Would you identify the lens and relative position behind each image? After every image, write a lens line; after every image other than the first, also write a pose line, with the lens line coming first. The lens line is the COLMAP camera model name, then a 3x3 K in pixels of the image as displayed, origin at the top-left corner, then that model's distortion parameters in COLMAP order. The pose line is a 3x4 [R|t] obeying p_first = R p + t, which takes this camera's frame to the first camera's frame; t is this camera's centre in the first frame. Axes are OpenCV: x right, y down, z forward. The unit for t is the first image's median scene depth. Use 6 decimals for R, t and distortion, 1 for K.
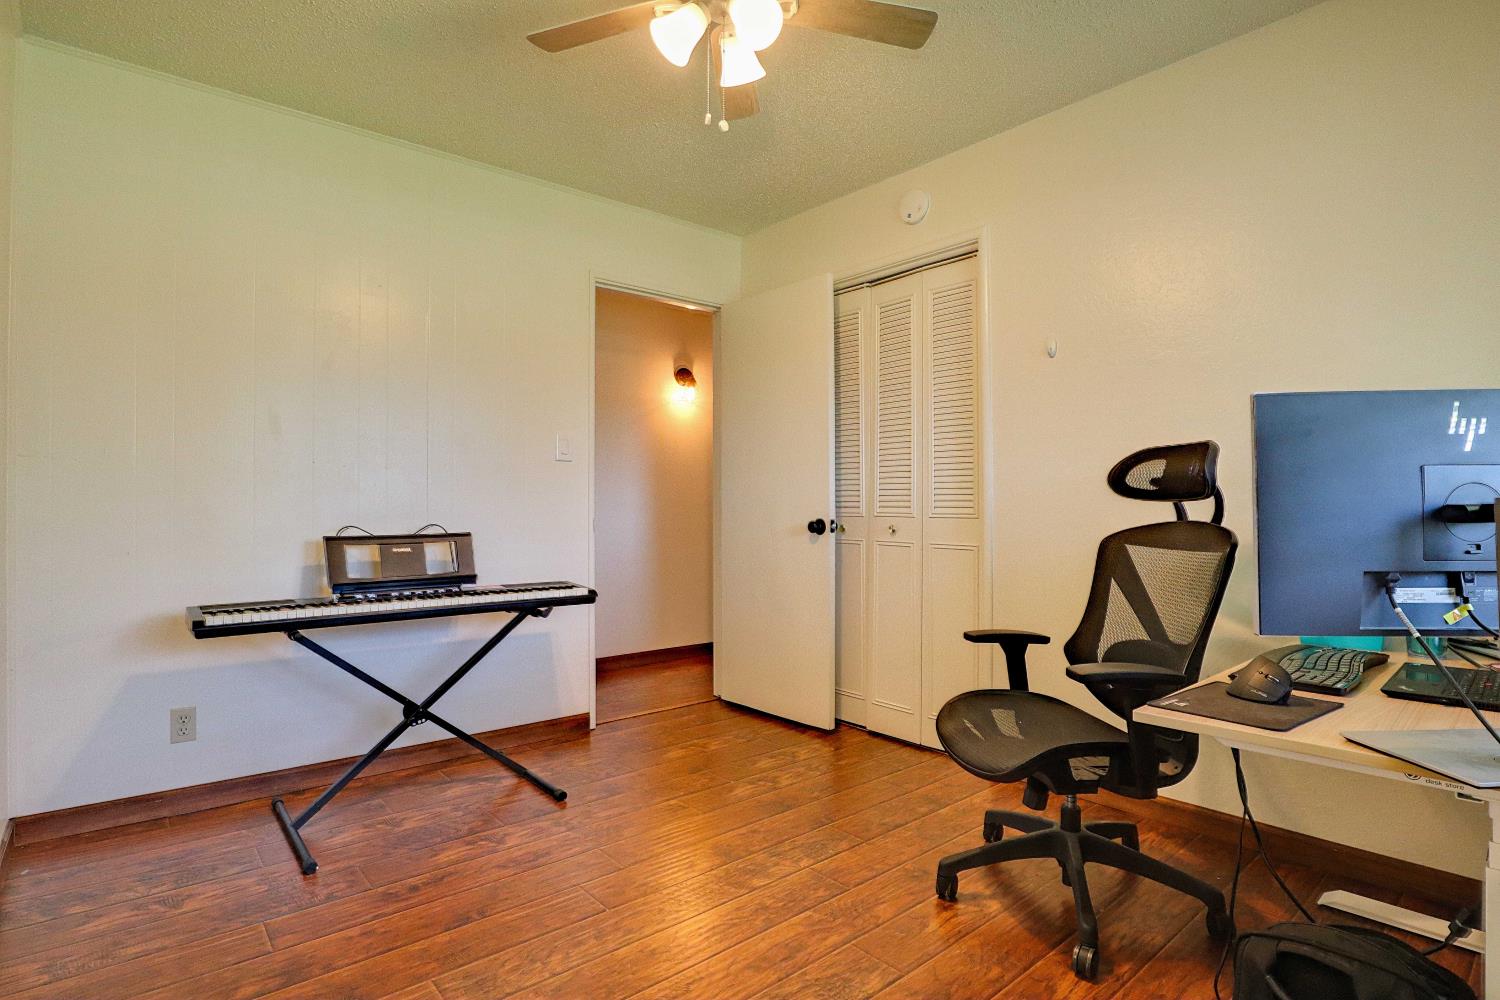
lens RADIAL K [[761.6, 0, 756.6], [0, 761.6, 508.4], [0, 0, 1]] dist [-0.020330, -0.000721]
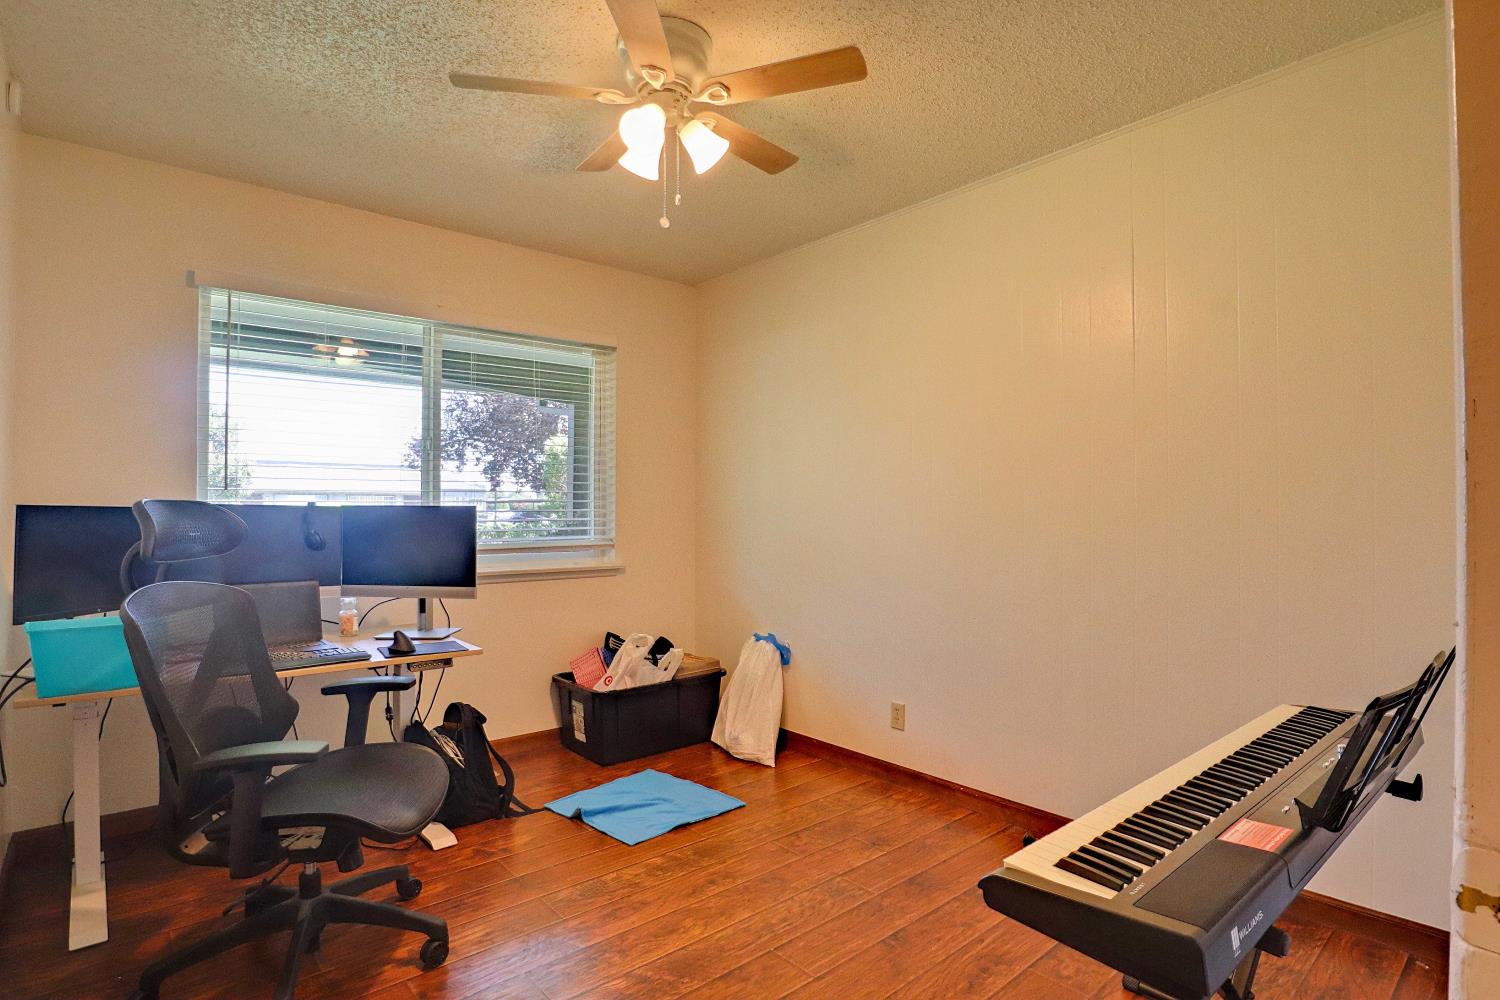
lens RADIAL K [[761.6, 0, 756.6], [0, 761.6, 508.4], [0, 0, 1]] dist [-0.020330, -0.000721]
pose [[-0.999970, 0.004549, -0.006277, -0.180206], [0.004553, 0.999989, -0.000694, -0.085717], [0.006273, -0.000722, -0.999980, 2.152108]]
